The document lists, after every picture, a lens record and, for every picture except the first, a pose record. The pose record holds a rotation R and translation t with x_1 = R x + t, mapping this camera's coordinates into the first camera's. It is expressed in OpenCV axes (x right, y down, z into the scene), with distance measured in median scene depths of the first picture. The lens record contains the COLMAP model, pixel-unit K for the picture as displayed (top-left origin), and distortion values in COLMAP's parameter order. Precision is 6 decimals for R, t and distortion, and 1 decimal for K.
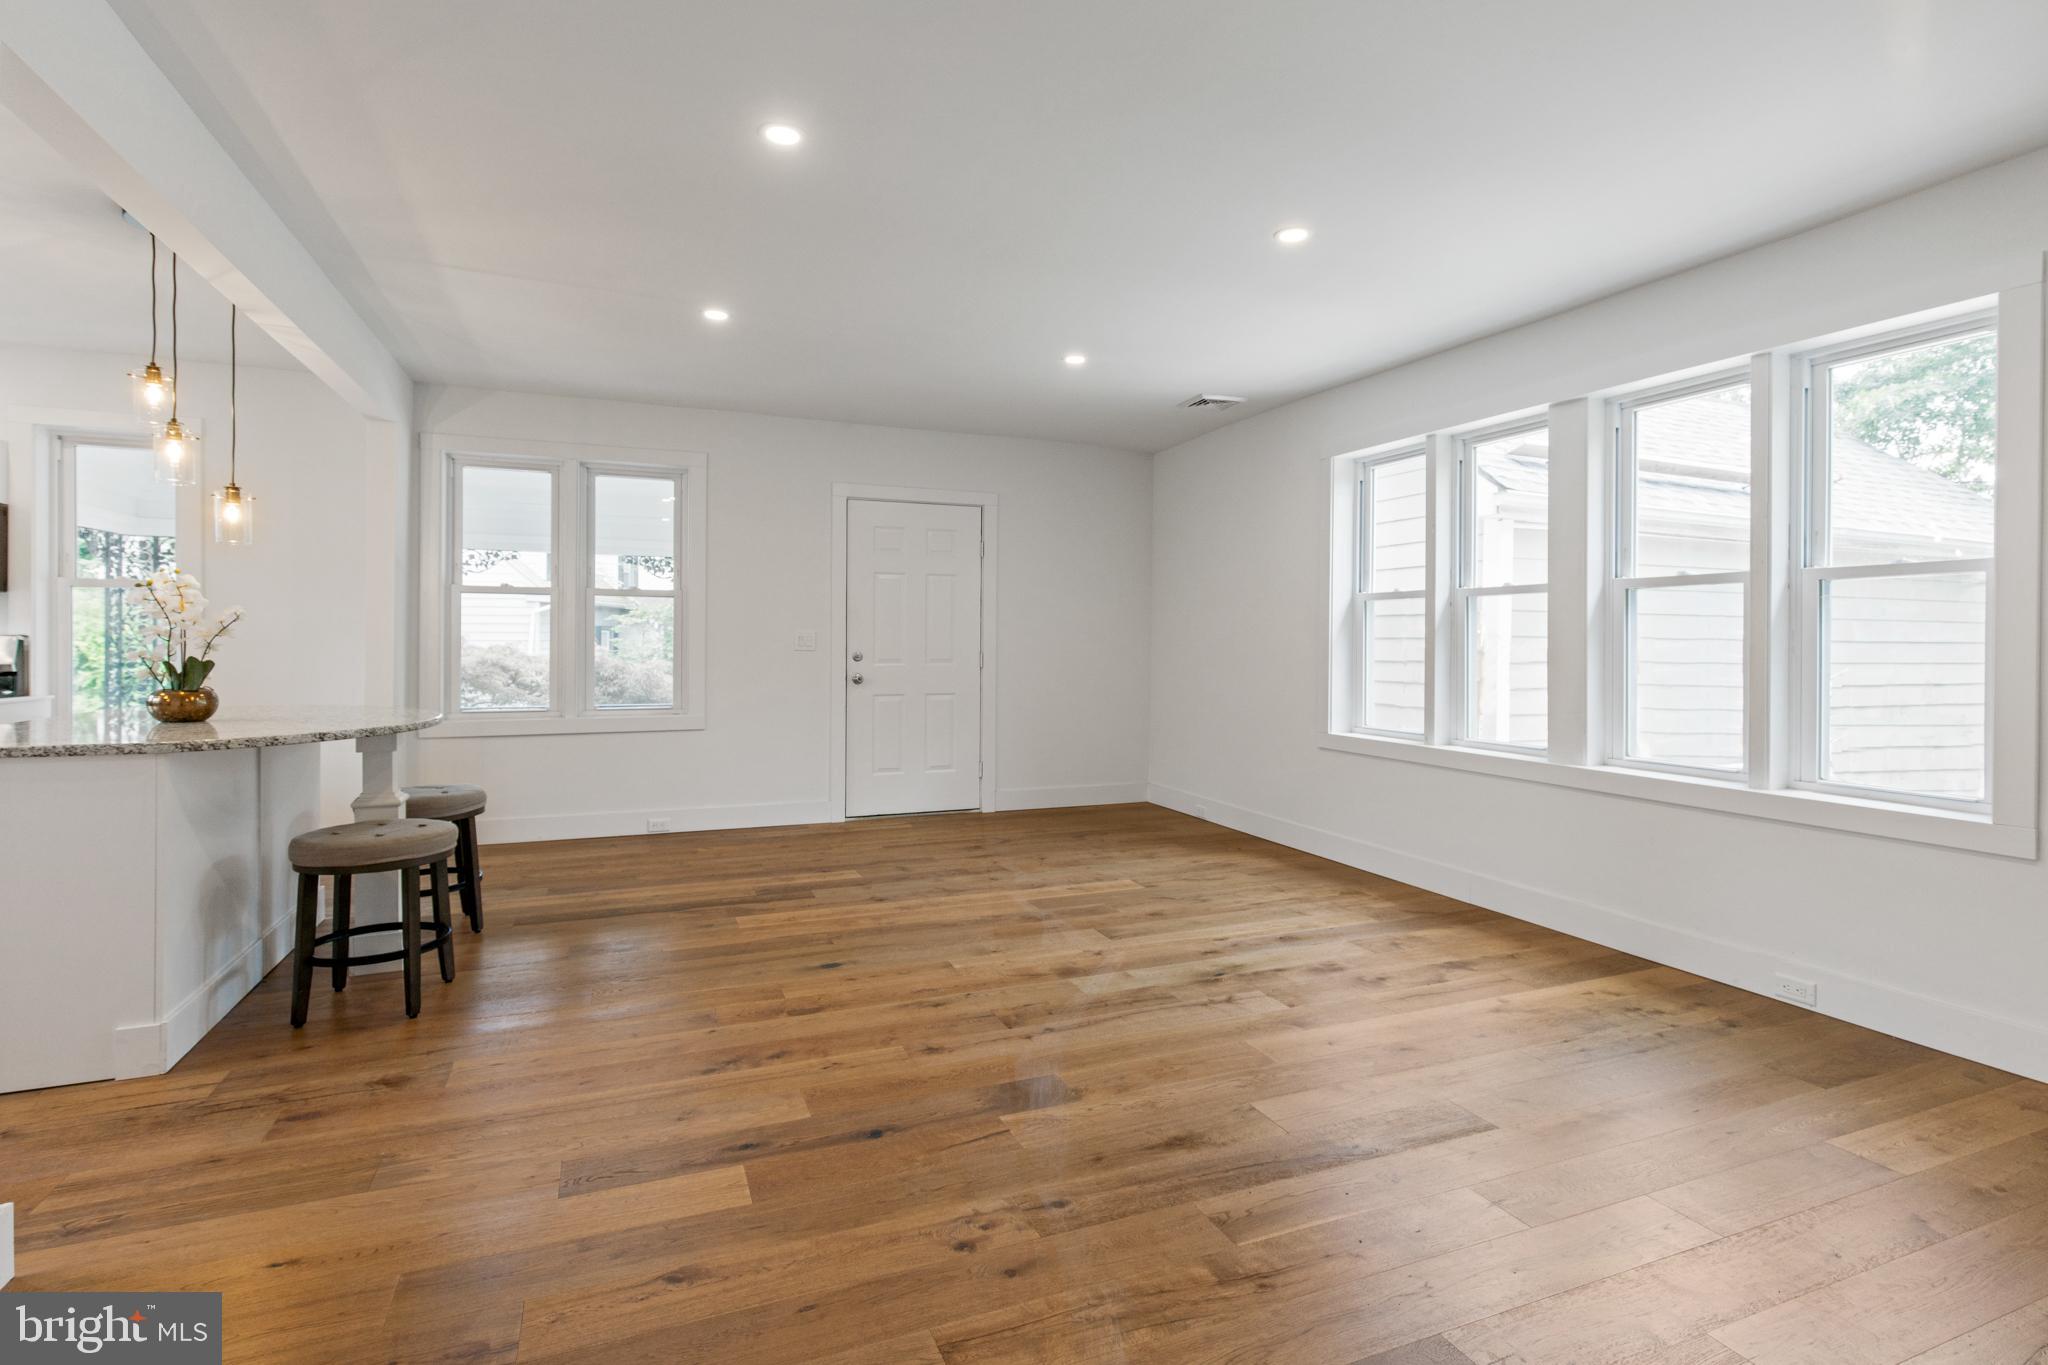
lens RADIAL K [[961.2, 0, 1019.9], [0, 961.2, 642.9], [0, 0, 1]] dist [0.000220, 0.000002]
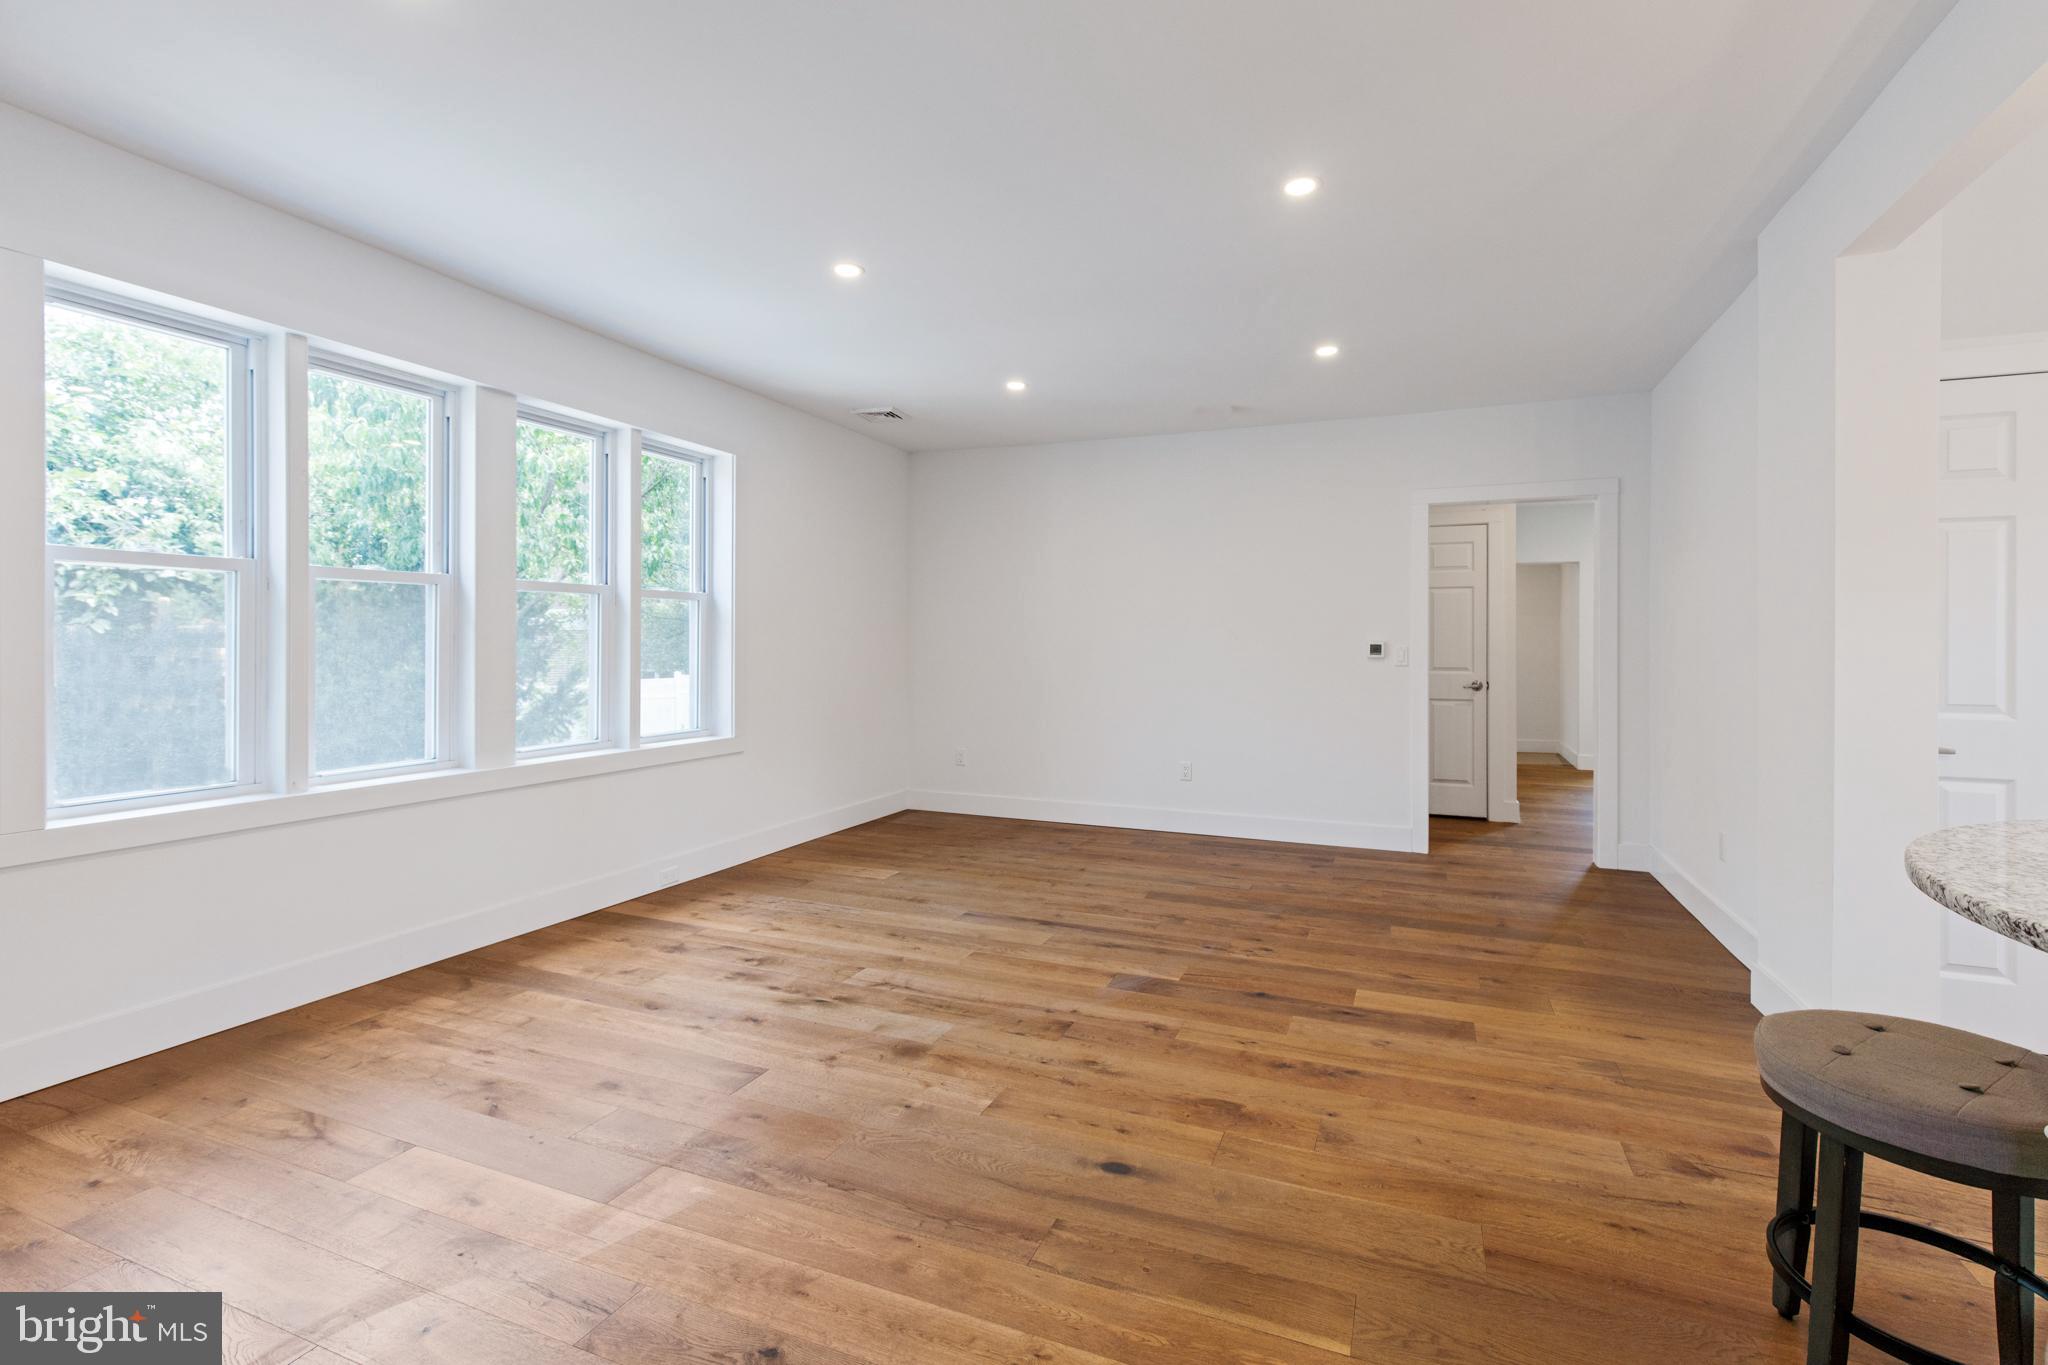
lens RADIAL K [[961.2, 0, 1019.9], [0, 961.2, 642.9], [0, 0, 1]] dist [0.000220, 0.000002]
pose [[-0.702484, -0.008641, 0.711647, -0.689837], [-0.004012, 0.999958, 0.008181, -0.031335], [-0.711689, 0.002892, -0.702489, 1.693043]]
